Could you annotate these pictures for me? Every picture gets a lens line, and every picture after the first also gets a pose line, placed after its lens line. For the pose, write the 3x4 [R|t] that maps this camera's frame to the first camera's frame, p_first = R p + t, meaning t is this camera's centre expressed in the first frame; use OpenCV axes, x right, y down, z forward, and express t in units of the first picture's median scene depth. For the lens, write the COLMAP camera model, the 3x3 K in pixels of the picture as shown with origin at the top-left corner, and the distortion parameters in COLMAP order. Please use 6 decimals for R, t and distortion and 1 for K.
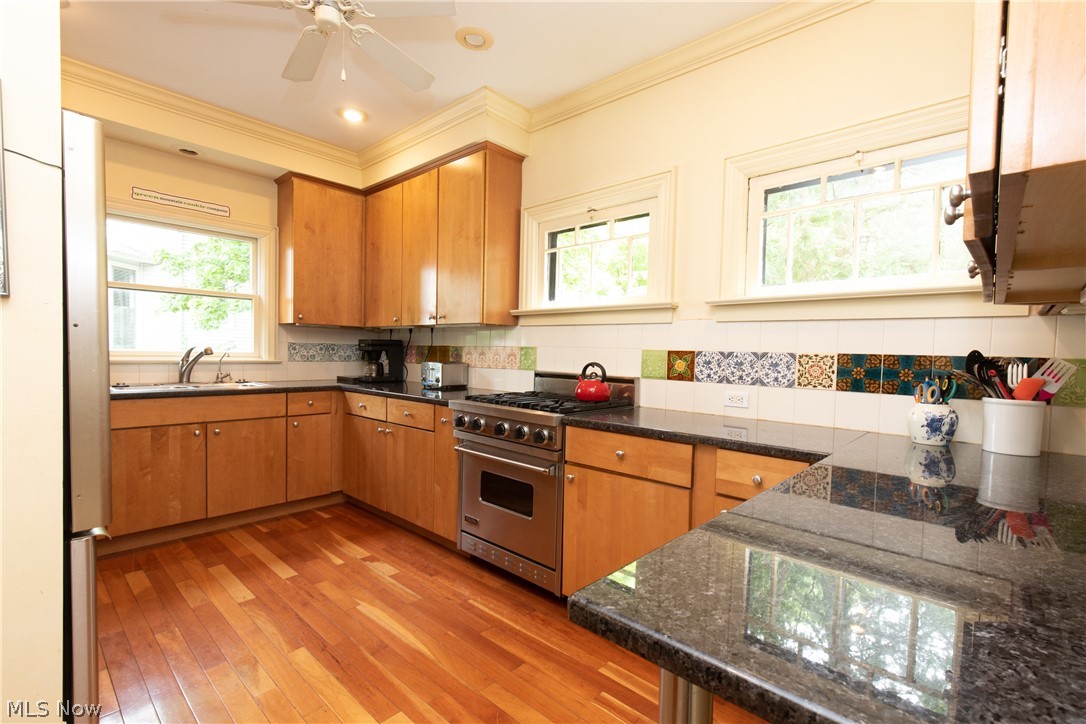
lens RADIAL K [[495.8, 0, 554.1], [0, 495.8, 360.5], [0, 0, 1]] dist [0.000230, -0.000851]
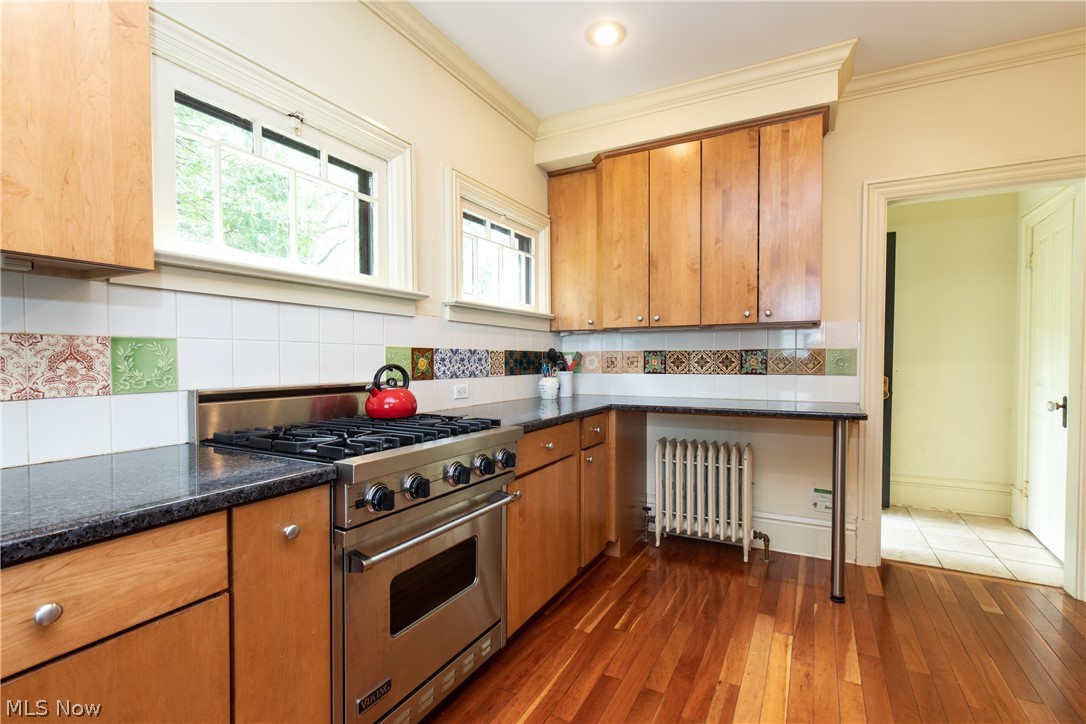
lens RADIAL K [[495.8, 0, 550.3], [0, 495.8, 367.6], [0, 0, 1]] dist [0.000230, -0.000851]
pose [[-0.248038, -0.046835, 0.967617, -0.552974], [0.003414, 0.998782, 0.049219, -0.021751], [-0.968744, 0.015512, -0.247576, 0.783030]]
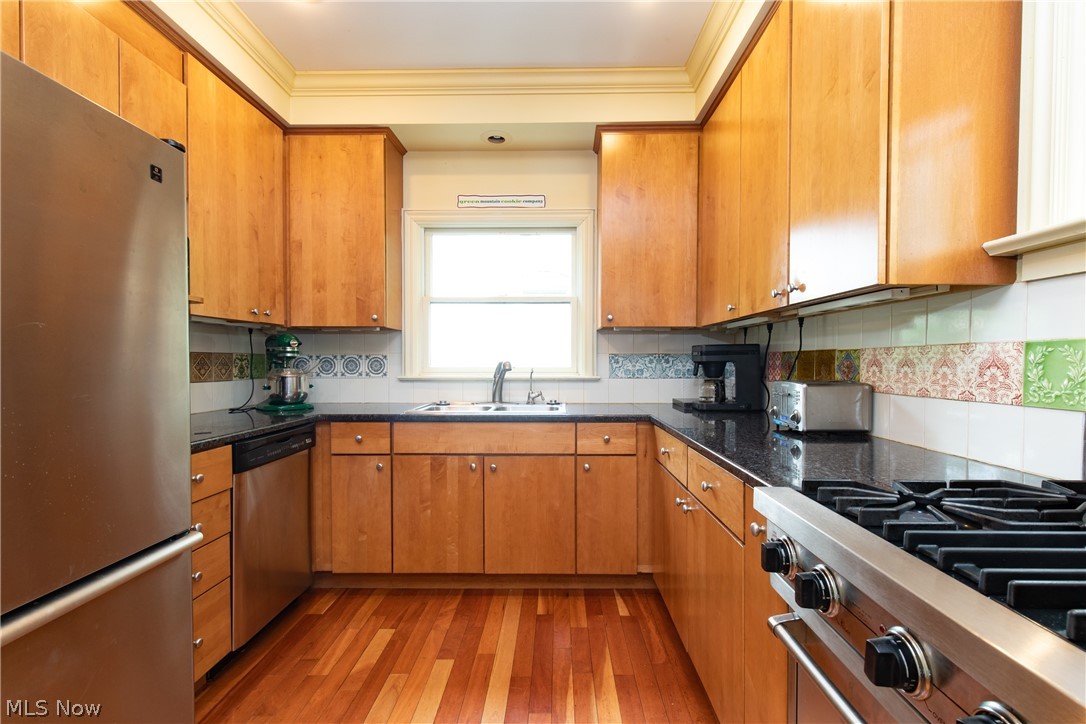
lens RADIAL K [[495.8, 0, 541.9], [0, 495.8, 369.4], [0, 0, 1]] dist [0.000230, -0.000851]
pose [[0.657250, -0.009271, -0.753616, -0.029215], [0.000351, 0.999928, -0.011995, -0.003501], [0.753672, 0.007620, 0.657206, 0.521164]]
